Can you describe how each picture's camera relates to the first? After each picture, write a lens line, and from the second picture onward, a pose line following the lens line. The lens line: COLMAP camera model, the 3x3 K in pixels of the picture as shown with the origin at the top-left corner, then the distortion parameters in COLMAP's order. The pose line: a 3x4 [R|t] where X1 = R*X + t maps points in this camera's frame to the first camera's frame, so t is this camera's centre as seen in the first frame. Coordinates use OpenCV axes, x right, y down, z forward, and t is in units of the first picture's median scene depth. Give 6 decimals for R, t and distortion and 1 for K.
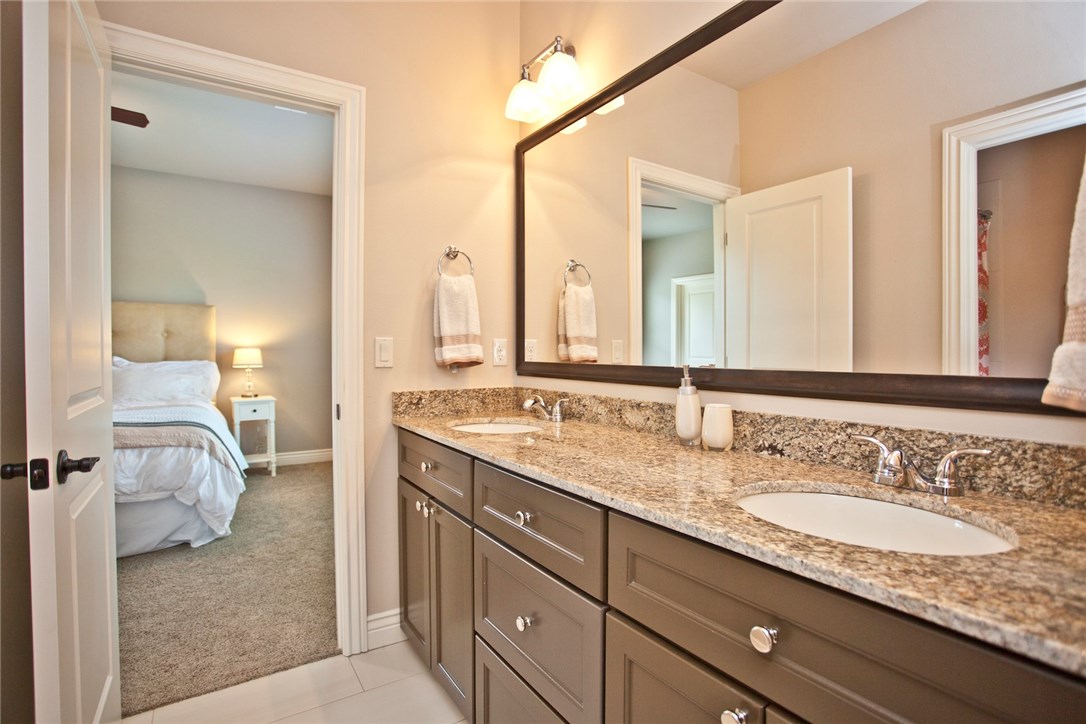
lens RADIAL K [[531.7, 0, 546.1], [0, 531.7, 362.4], [0, 0, 1]] dist [-0.042059, 0.003732]
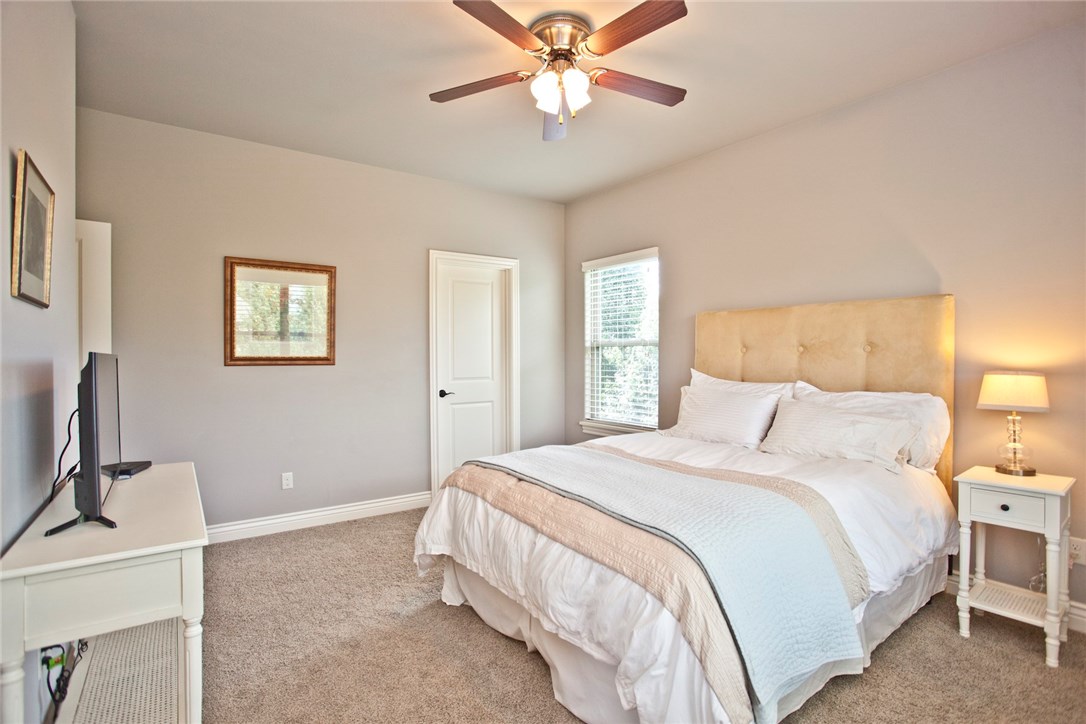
lens RADIAL K [[531.7, 0, 543.4], [0, 531.7, 357.5], [0, 0, 1]] dist [-0.042059, 0.003732]
pose [[0.055279, 0.000289, -0.998471, -0.127377], [-0.013303, 0.999911, -0.000447, -0.036851], [0.998382, 0.013307, 0.055278, 0.579727]]
